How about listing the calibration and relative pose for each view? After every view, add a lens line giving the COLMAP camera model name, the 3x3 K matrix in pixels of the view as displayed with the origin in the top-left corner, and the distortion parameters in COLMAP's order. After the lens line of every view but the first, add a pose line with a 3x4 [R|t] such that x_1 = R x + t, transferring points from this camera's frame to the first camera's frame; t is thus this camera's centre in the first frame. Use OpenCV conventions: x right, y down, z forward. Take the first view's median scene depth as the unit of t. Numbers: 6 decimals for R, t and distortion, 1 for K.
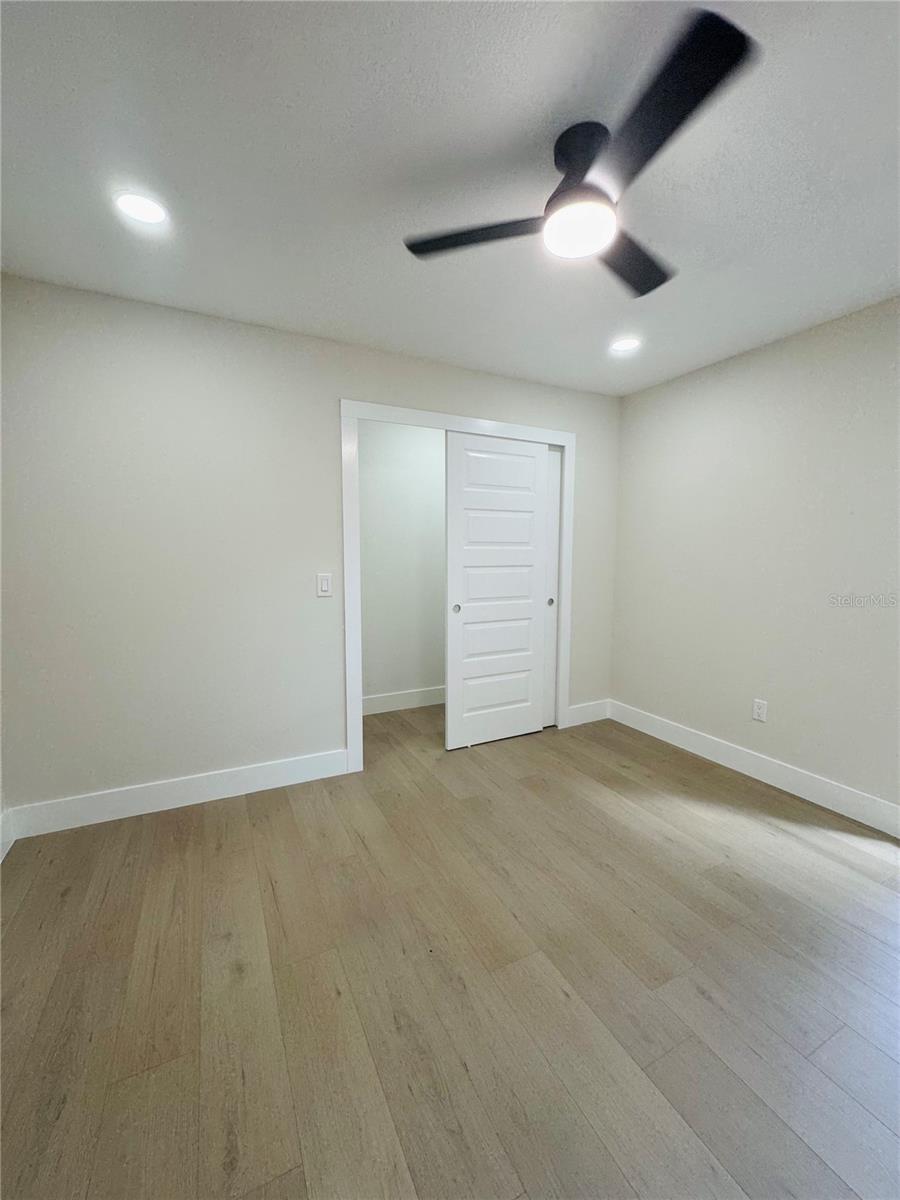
lens RADIAL K [[479.8, 0, 451.2], [0, 479.8, 599.1], [0, 0, 1]] dist [-0.002748, 0.000290]
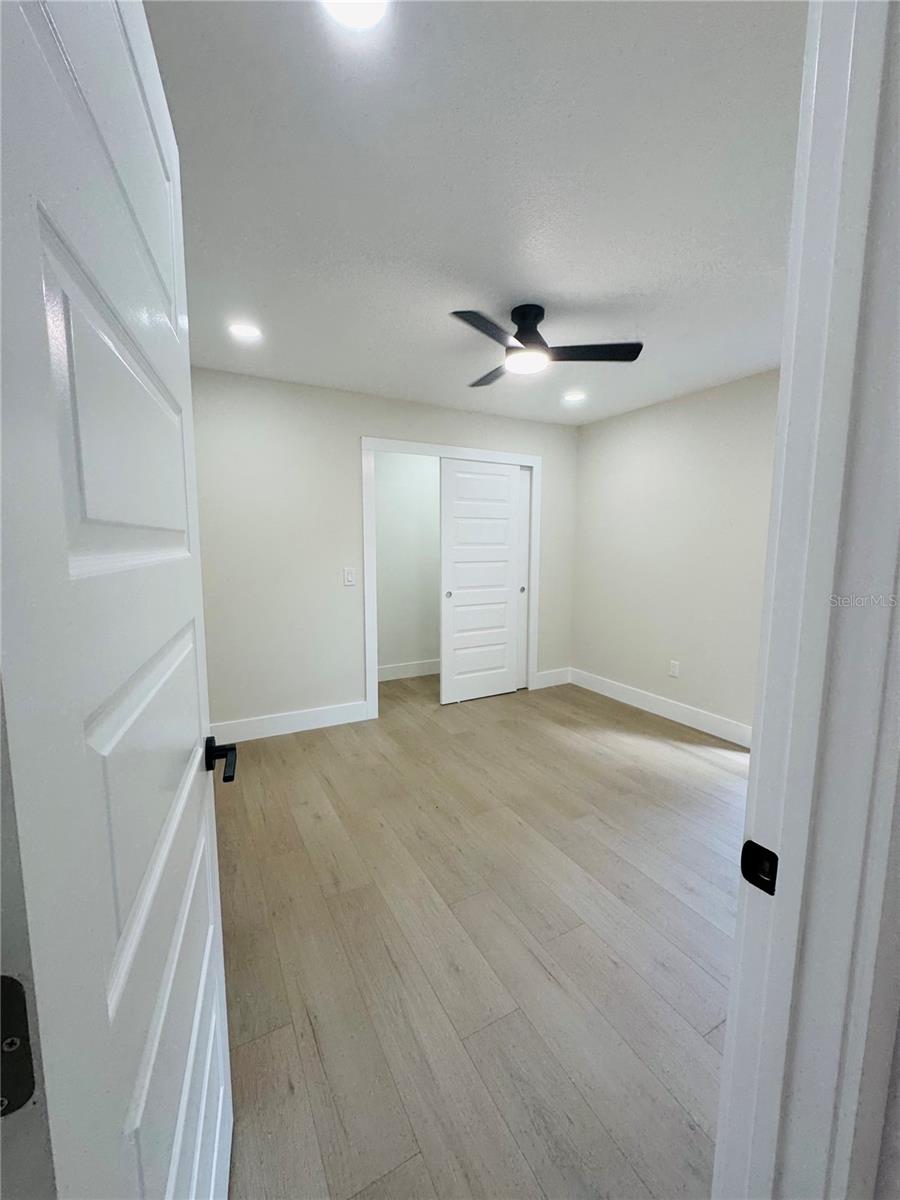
lens RADIAL K [[485.0, 0, 451.8], [0, 485.0, 601.7], [0, 0, 1]] dist [-0.013471, -0.000011]
pose [[0.999530, -0.004375, 0.030334, -0.021831], [0.003669, 0.999722, 0.023296, 0.008791], [-0.030428, -0.023174, 0.999268, -0.330004]]
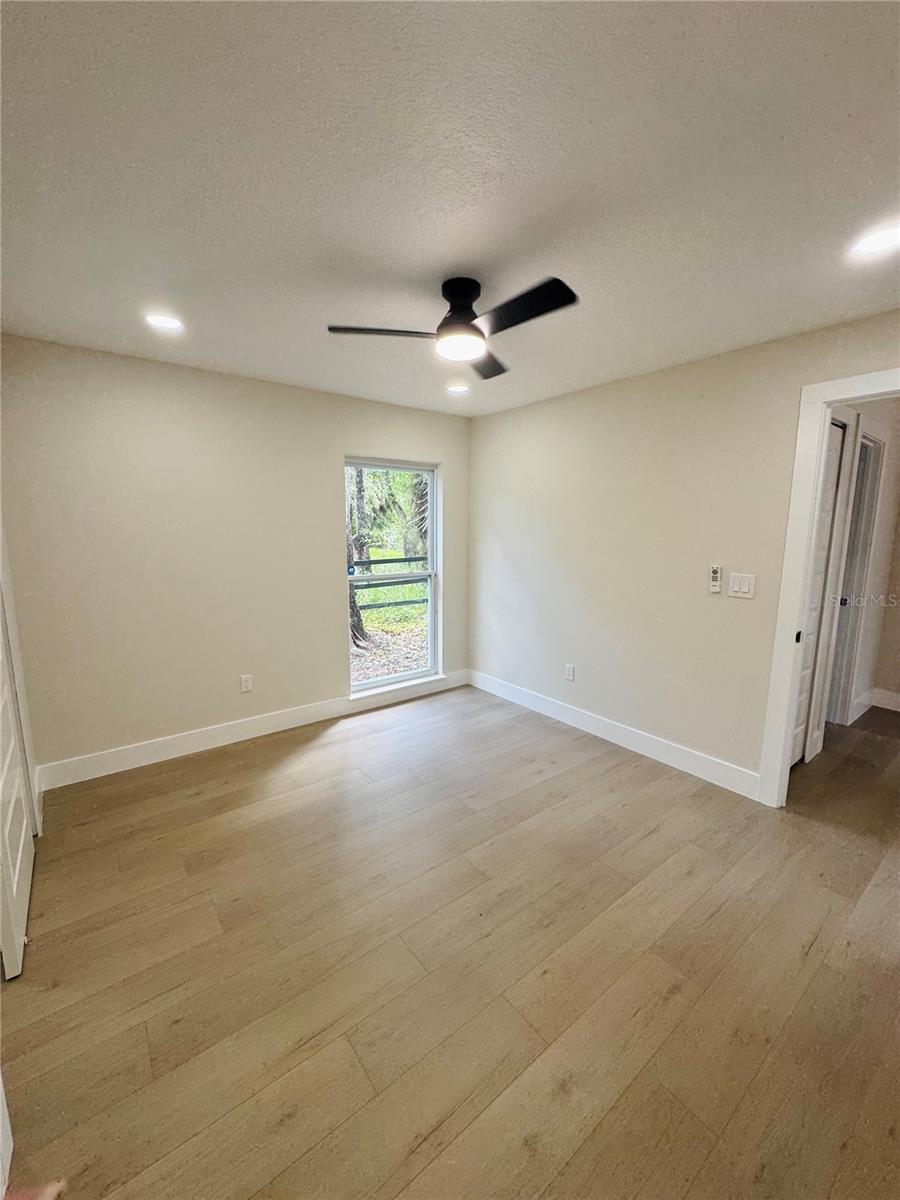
lens RADIAL K [[485.0, 0, 451.8], [0, 485.0, 601.7], [0, 0, 1]] dist [-0.013471, -0.000011]
pose [[-0.198303, -0.155248, 0.967768, -0.592565], [0.093179, 0.979918, 0.176291, -0.132197], [-0.975702, 0.125135, -0.179854, 0.671381]]
